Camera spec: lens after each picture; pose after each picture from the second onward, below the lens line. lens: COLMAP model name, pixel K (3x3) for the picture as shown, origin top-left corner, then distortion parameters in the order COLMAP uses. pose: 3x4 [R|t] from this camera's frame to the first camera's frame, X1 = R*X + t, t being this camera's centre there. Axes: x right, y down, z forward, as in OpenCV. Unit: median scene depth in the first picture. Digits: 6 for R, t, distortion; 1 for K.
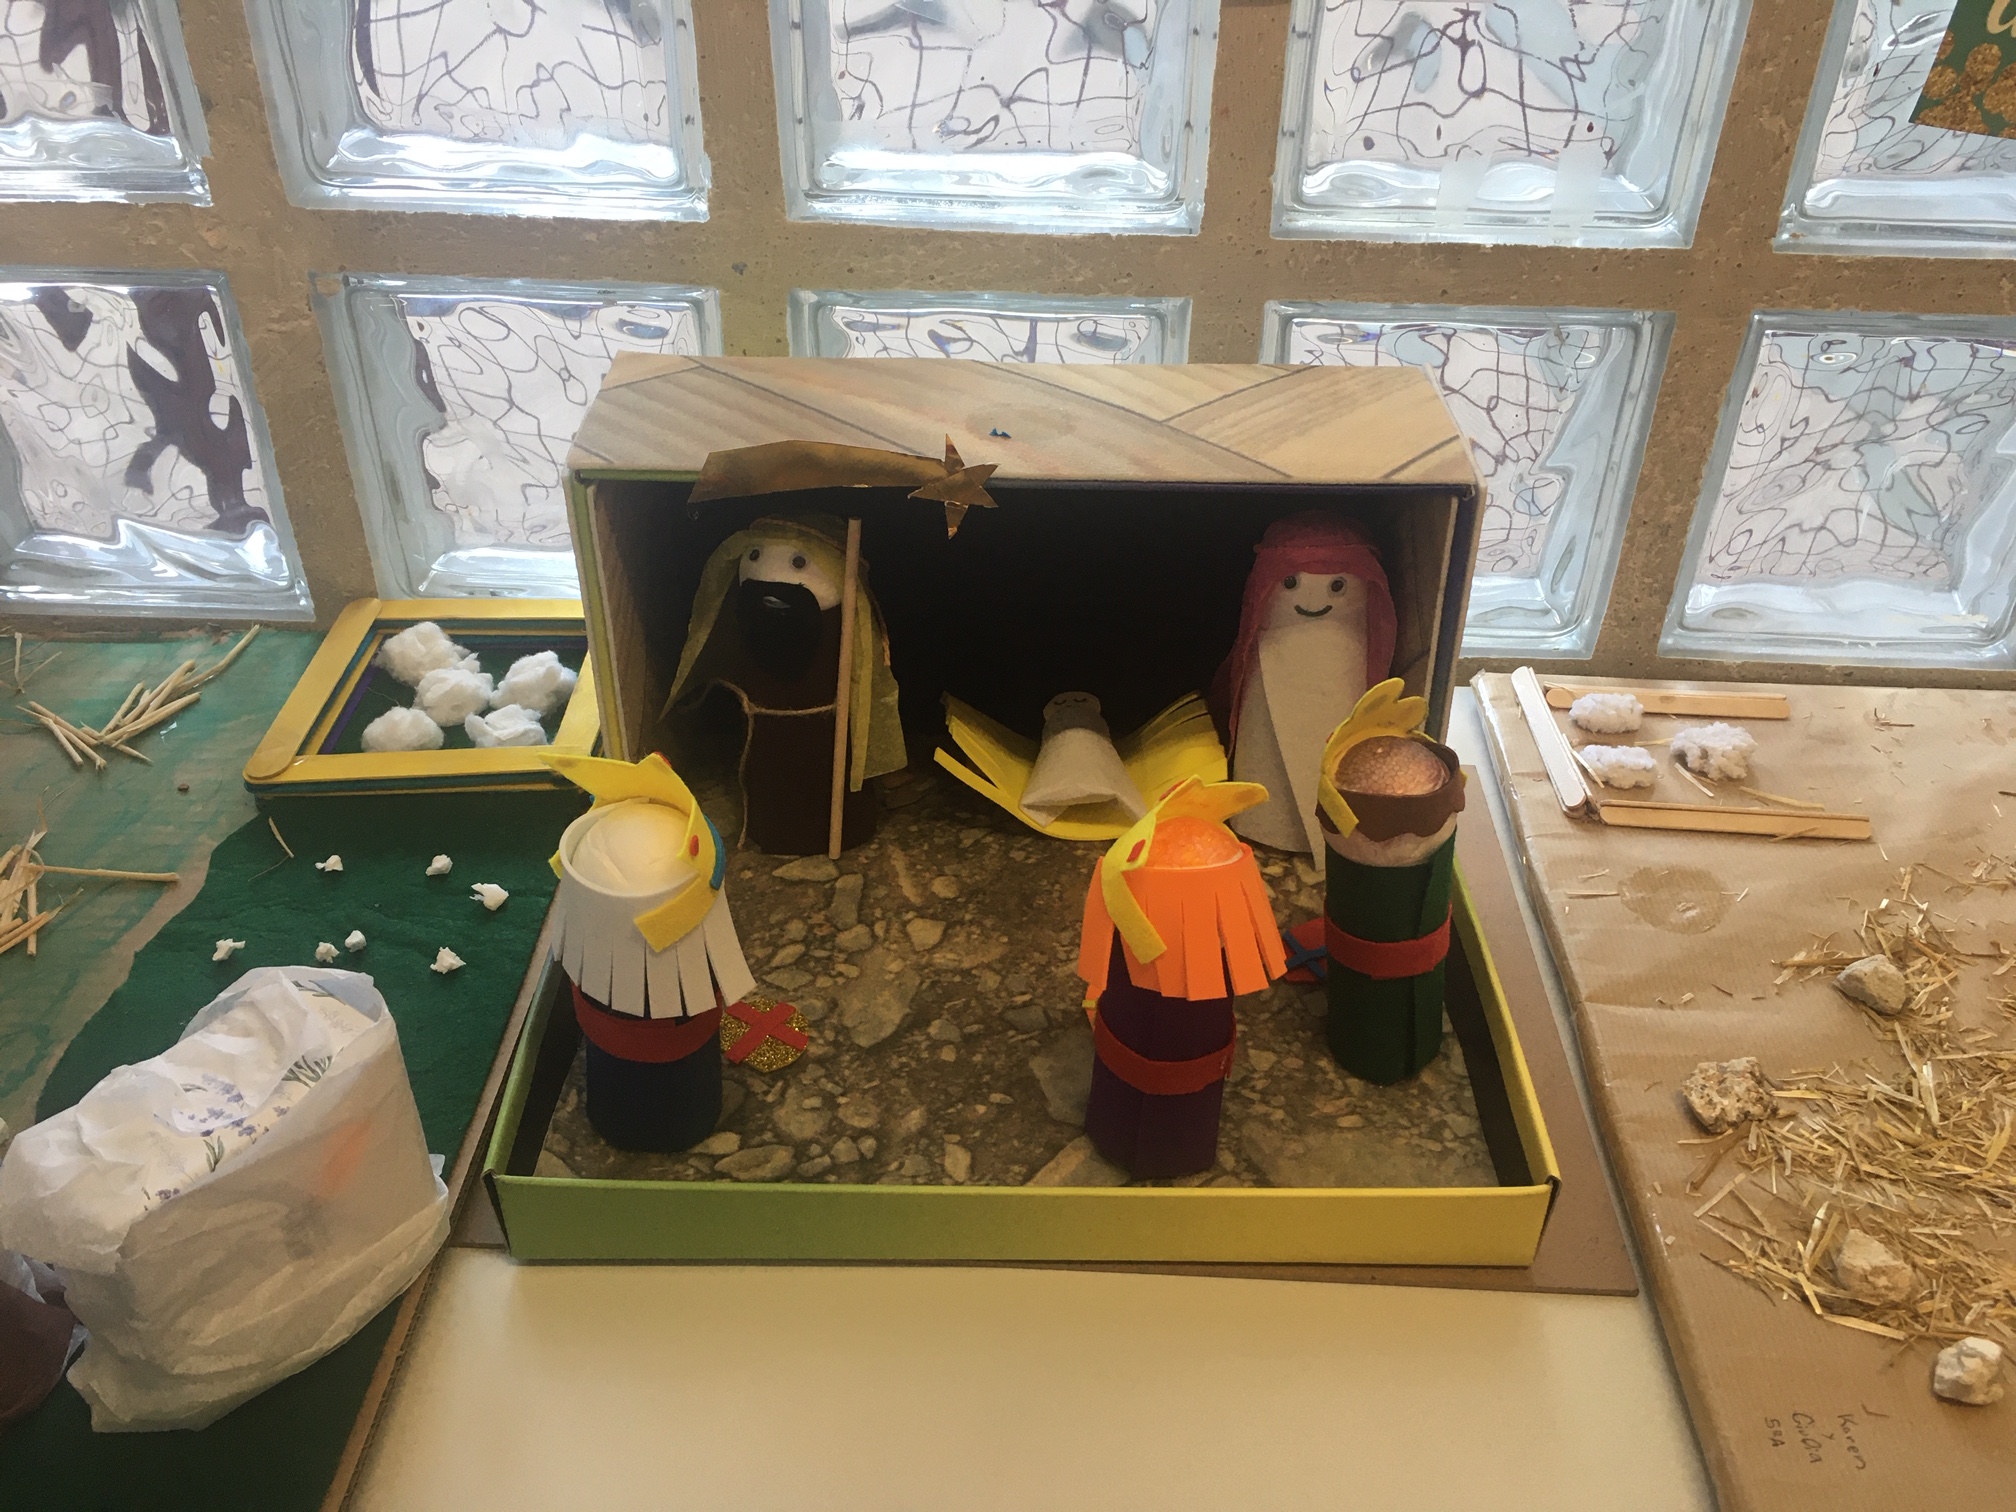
lens RADIAL K [[1700.0, 0, 1008.1], [0, 1700.0, 757.4], [0, 0, 1]] dist [0.042839, -0.060375]
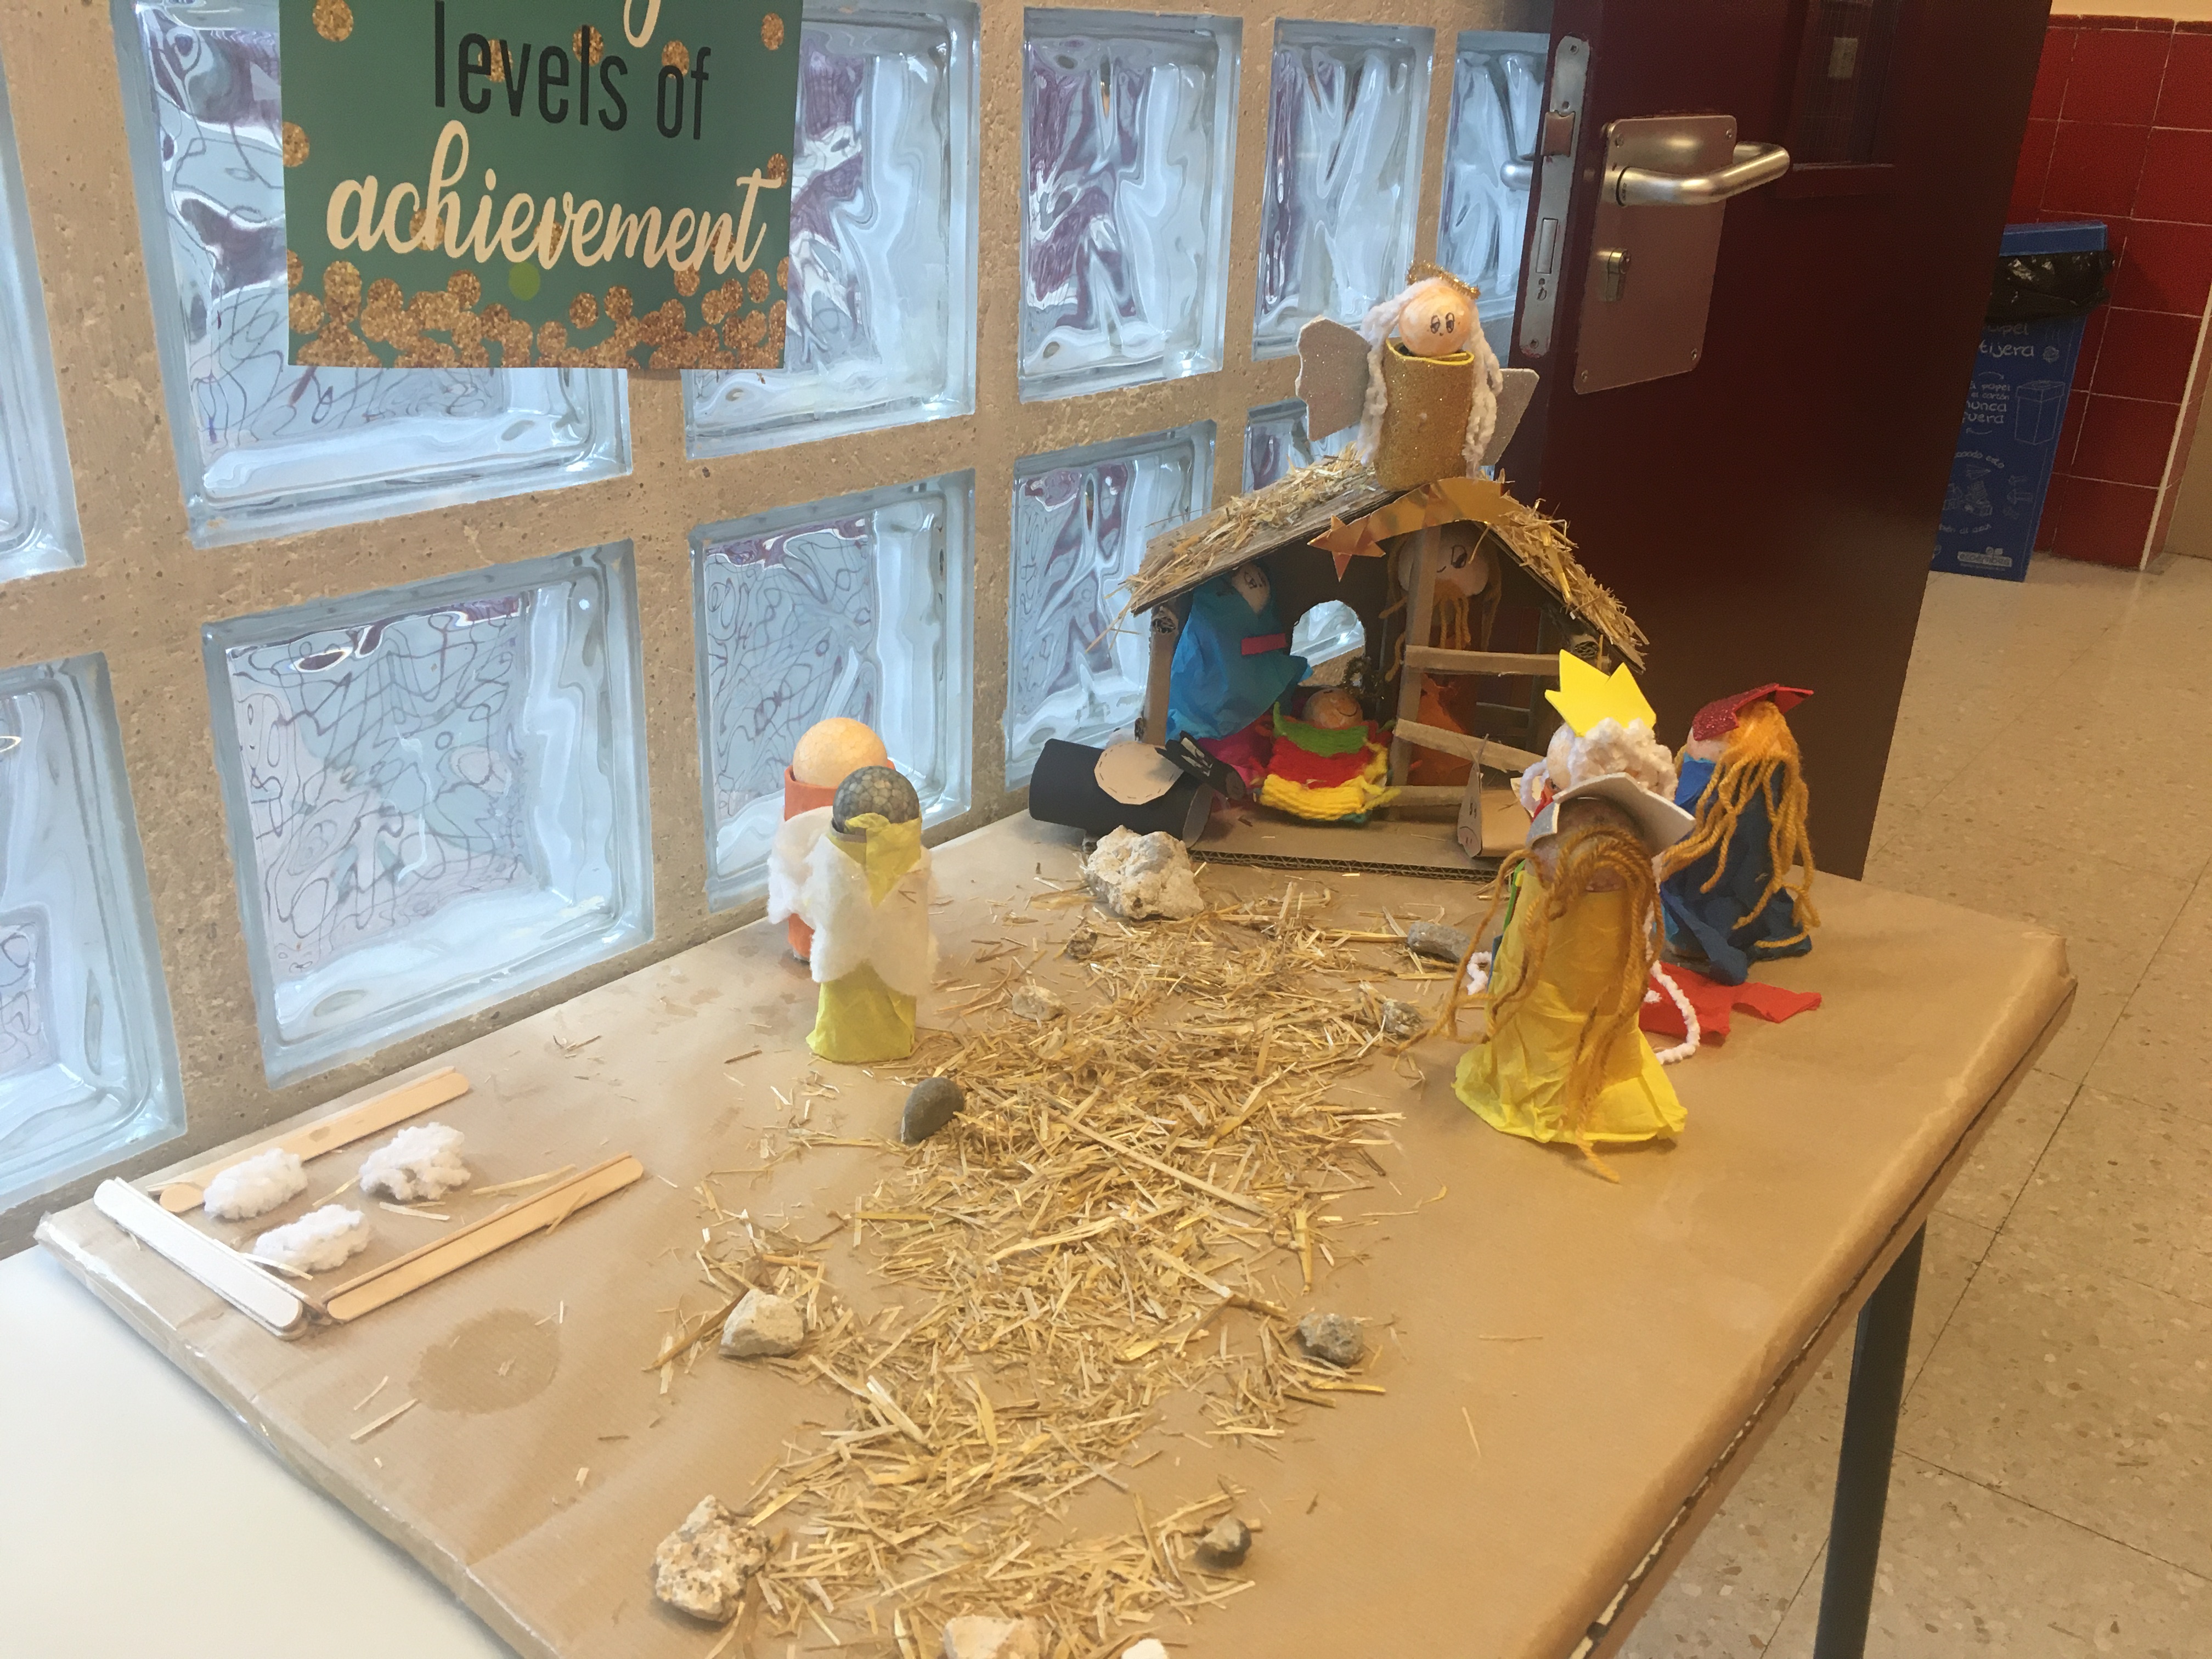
lens RADIAL K [[1865.2, 0, 1110.8], [0, 1865.2, 838.5], [0, 0, 1]] dist [0.042839, -0.060375]
pose [[0.576716, -0.306157, 0.757408, 0.008198], [0.444610, 0.895418, 0.023401, -0.018428], [-0.685361, 0.323255, 0.652523, 0.230547]]
